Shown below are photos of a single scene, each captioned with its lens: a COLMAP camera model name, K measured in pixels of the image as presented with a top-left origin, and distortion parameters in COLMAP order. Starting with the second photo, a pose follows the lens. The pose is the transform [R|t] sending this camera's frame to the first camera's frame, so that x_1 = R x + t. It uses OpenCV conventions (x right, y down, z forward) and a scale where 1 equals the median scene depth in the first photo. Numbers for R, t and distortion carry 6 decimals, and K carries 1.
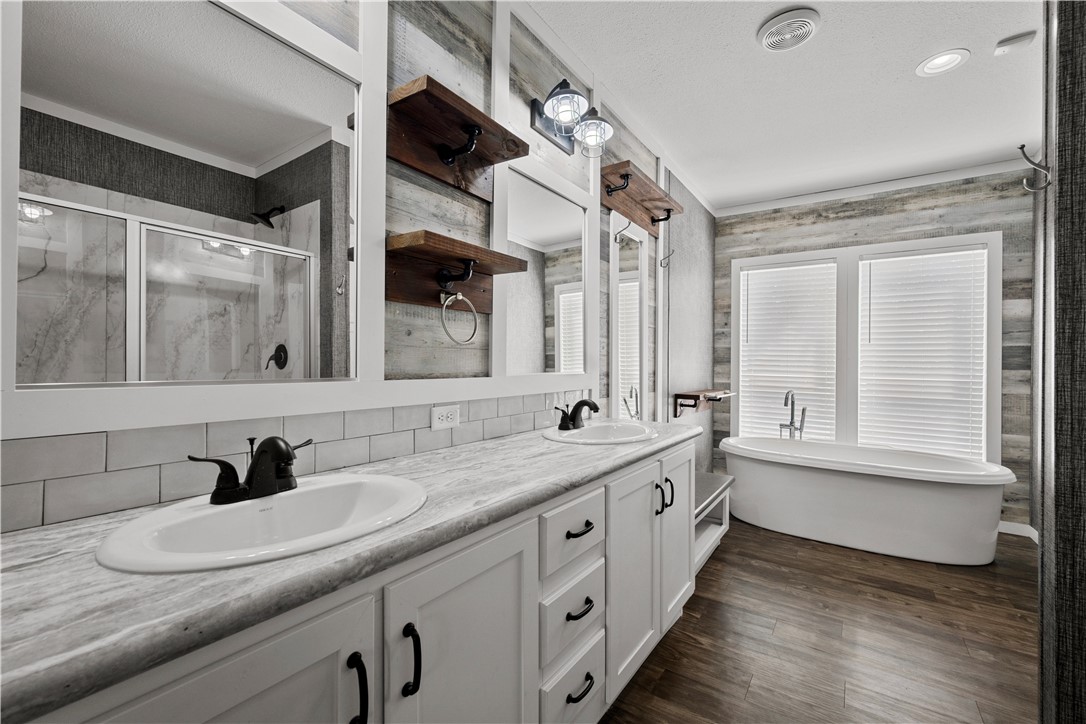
lens RADIAL K [[453.8, 0, 547.8], [0, 453.8, 359.5], [0, 0, 1]] dist [-0.000428, -0.000006]
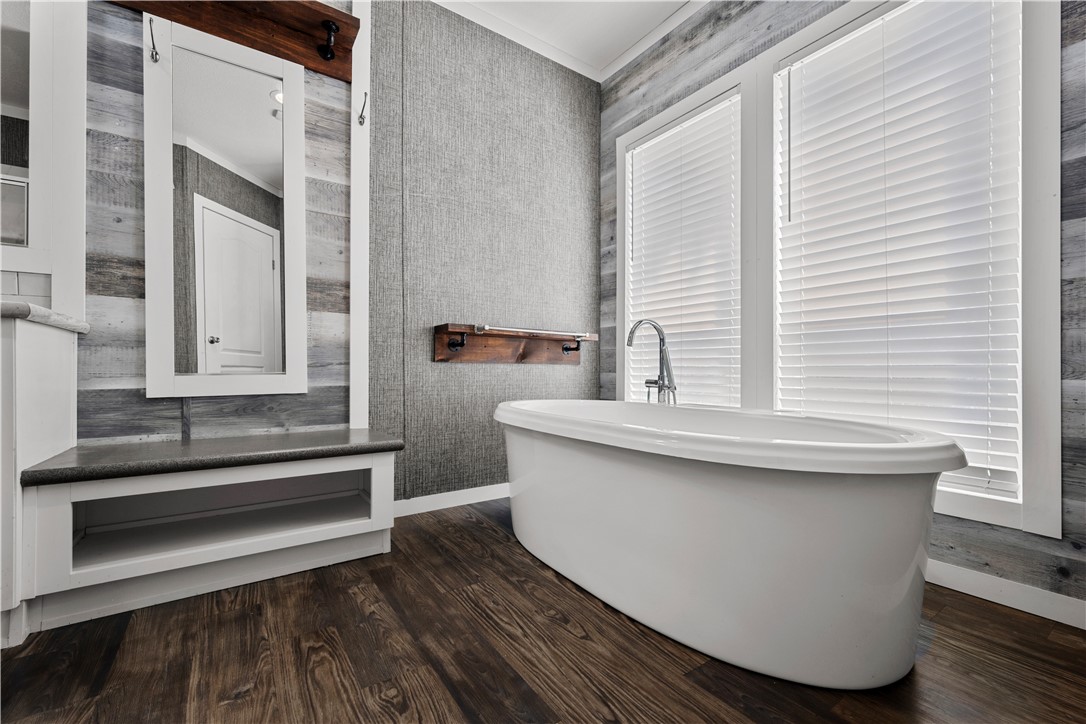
lens RADIAL K [[454.9, 0, 545.2], [0, 454.9, 369.6], [0, 0, 1]] dist [-0.001427, -0.000283]
pose [[0.936225, -0.009923, -0.351260, 1.031859], [0.009985, 0.999949, -0.001634, 0.219480], [0.351258, -0.001978, 0.936277, 0.666535]]
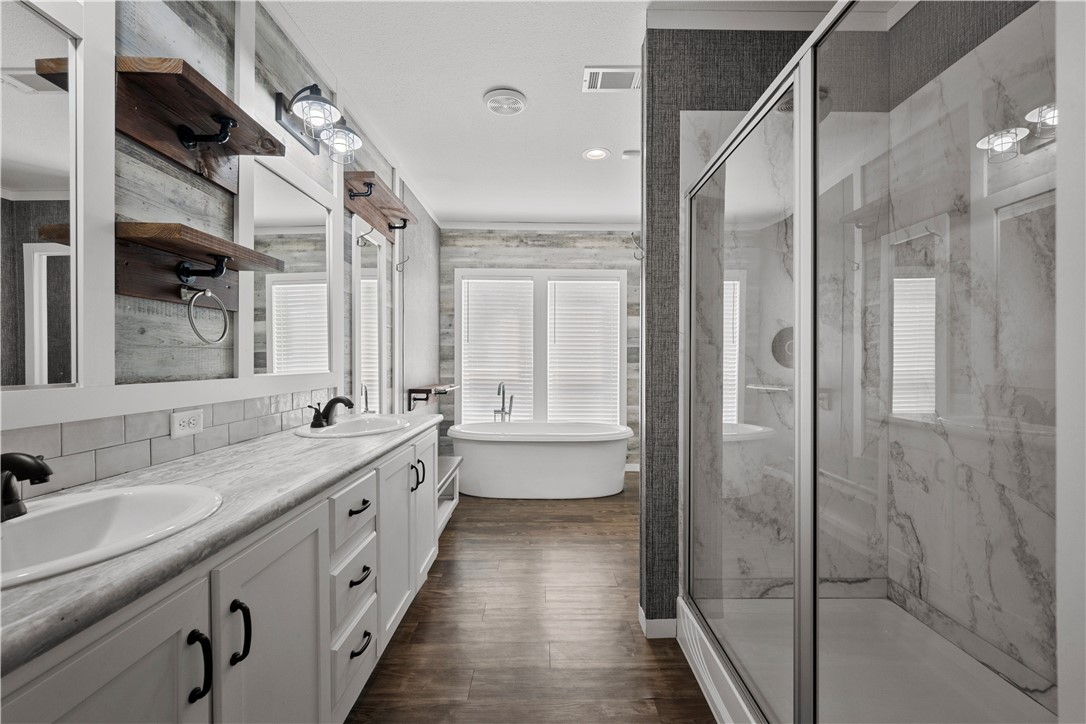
lens RADIAL K [[453.8, 0, 547.8], [0, 453.8, 359.5], [0, 0, 1]] dist [-0.000428, -0.000006]
pose [[0.819926, -0.008494, 0.572406, -0.101468], [0.004136, 0.999952, 0.008914, -0.004518], [-0.572454, -0.004941, 0.819922, -0.113903]]
